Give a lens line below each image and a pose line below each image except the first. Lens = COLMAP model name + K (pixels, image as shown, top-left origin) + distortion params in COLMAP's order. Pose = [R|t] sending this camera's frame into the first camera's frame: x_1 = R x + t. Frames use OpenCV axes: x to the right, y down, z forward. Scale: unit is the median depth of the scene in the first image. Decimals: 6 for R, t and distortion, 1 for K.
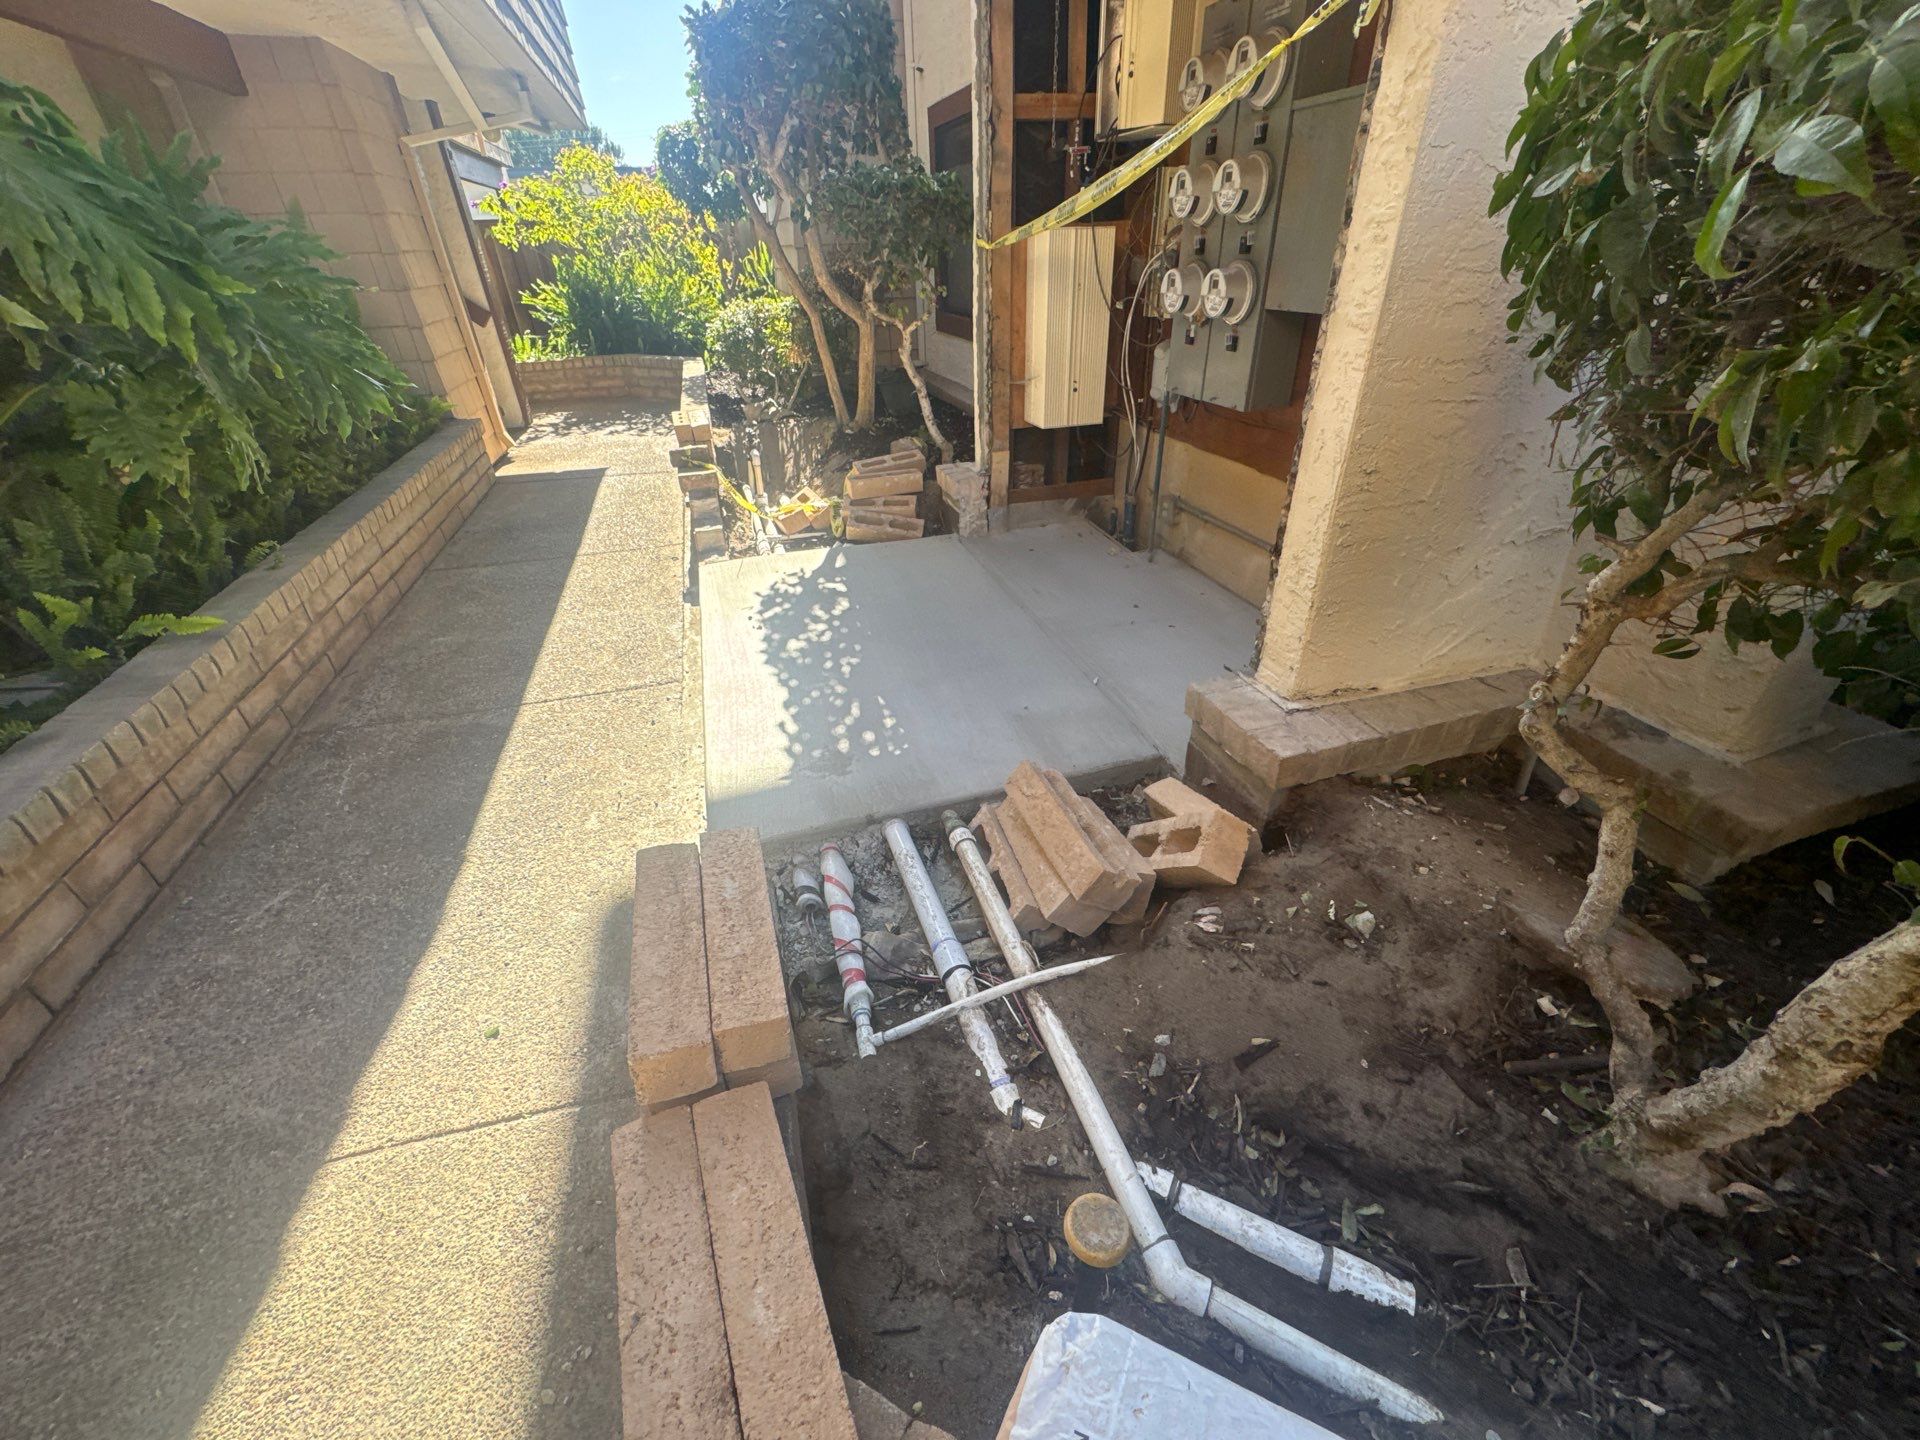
lens RADIAL K [[770.1, 0, 964.9], [0, 770.1, 727.4], [0, 0, 1]] dist [-0.006323, 0.000316]
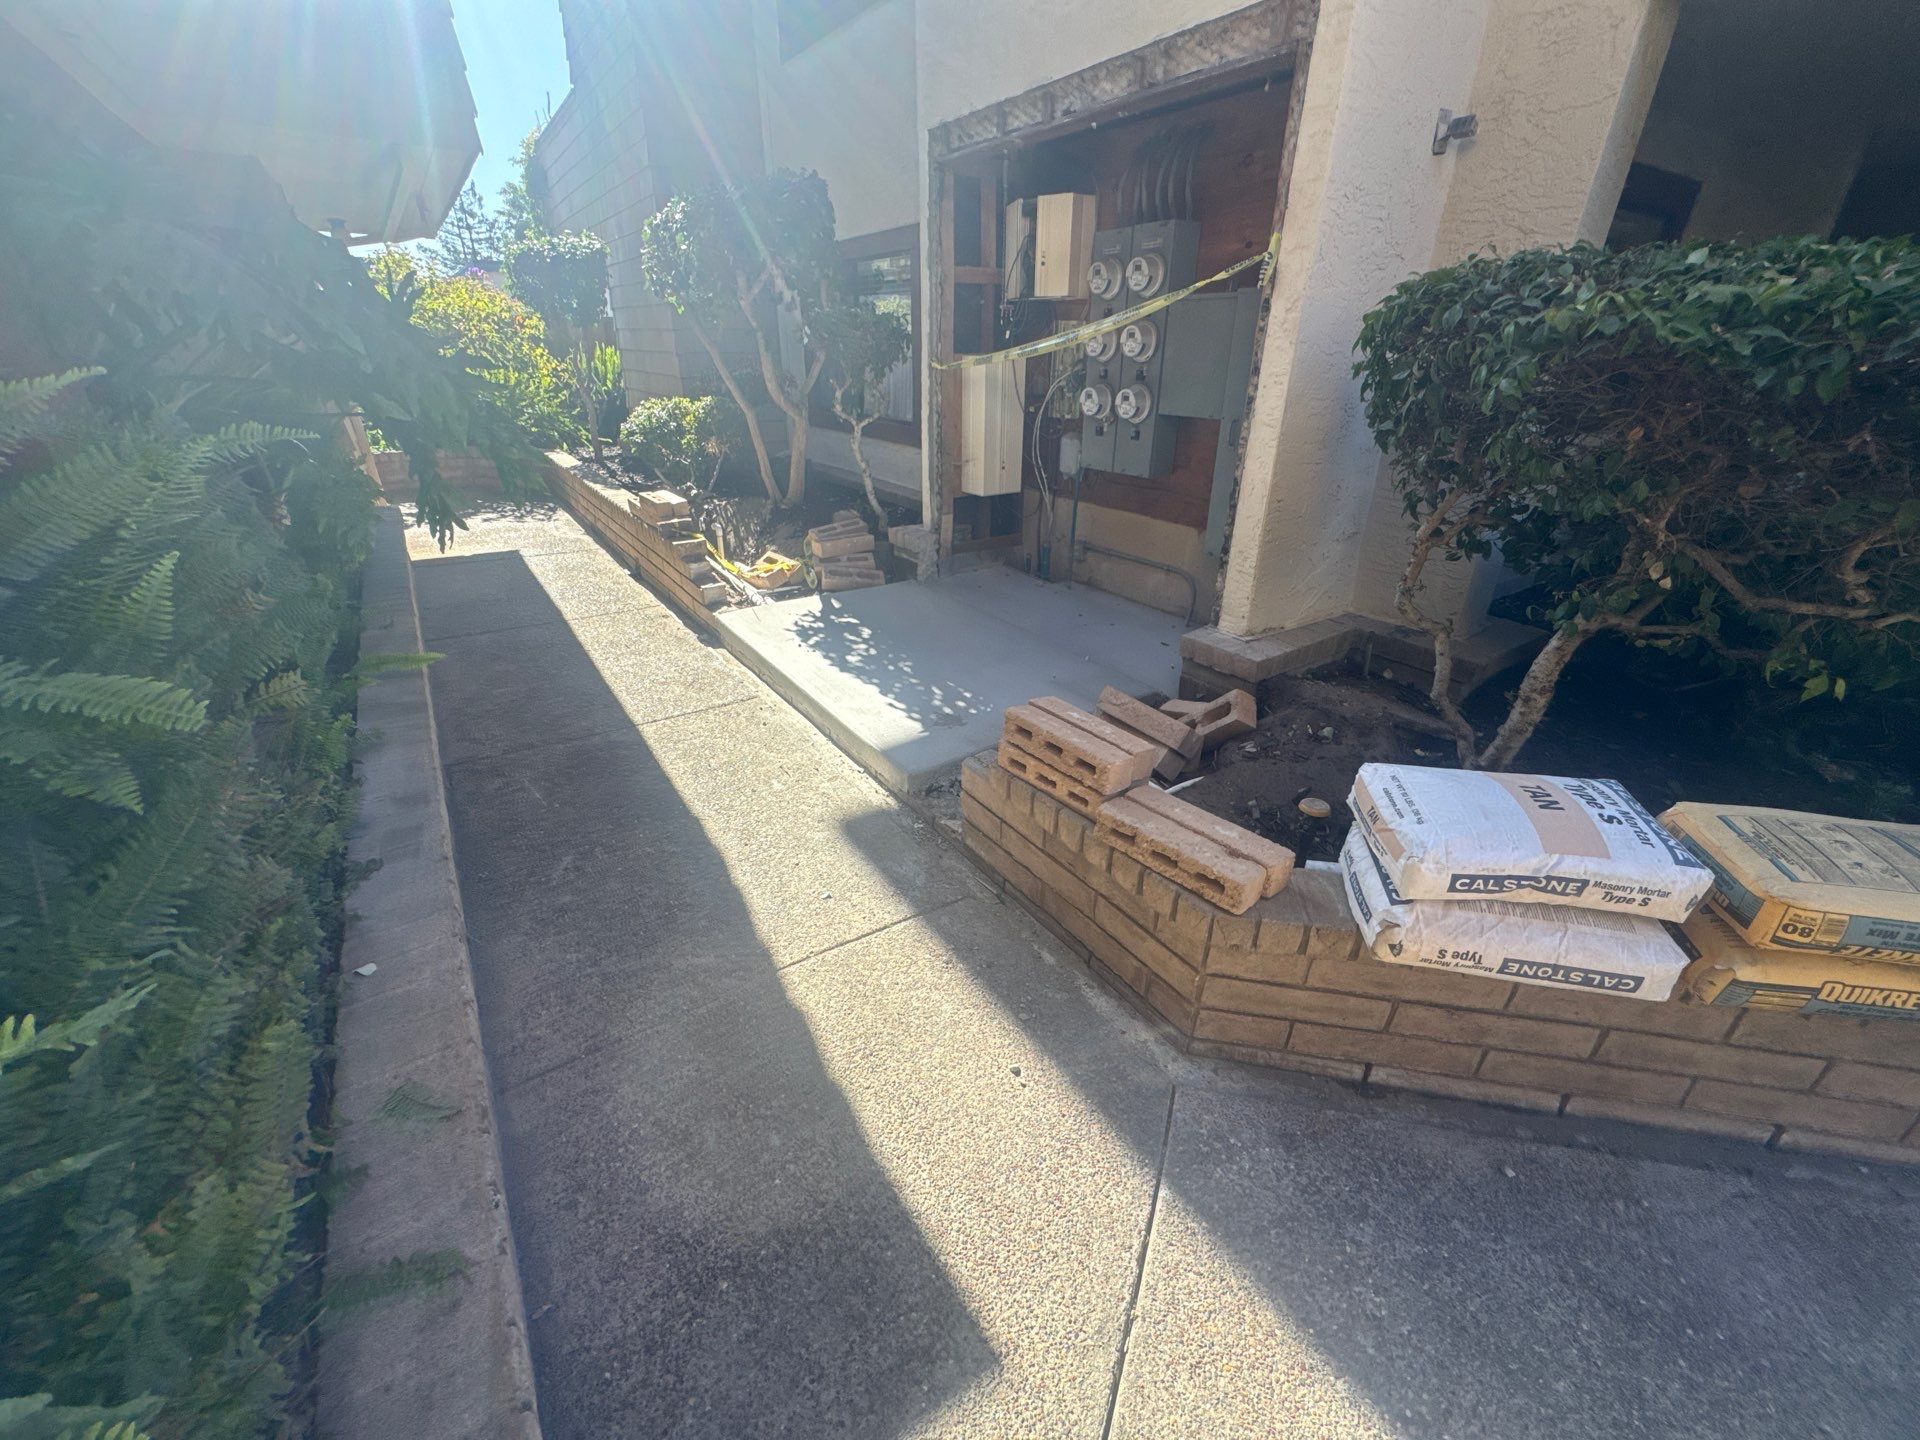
lens RADIAL K [[770.1, 0, 964.9], [0, 770.1, 727.4], [0, 0, 1]] dist [-0.006323, 0.000316]
pose [[0.952848, -0.107296, 0.283845, -0.613957], [0.135775, 0.987292, -0.082583, 0.202047], [-0.271377, 0.117228, 0.955307, -0.392614]]
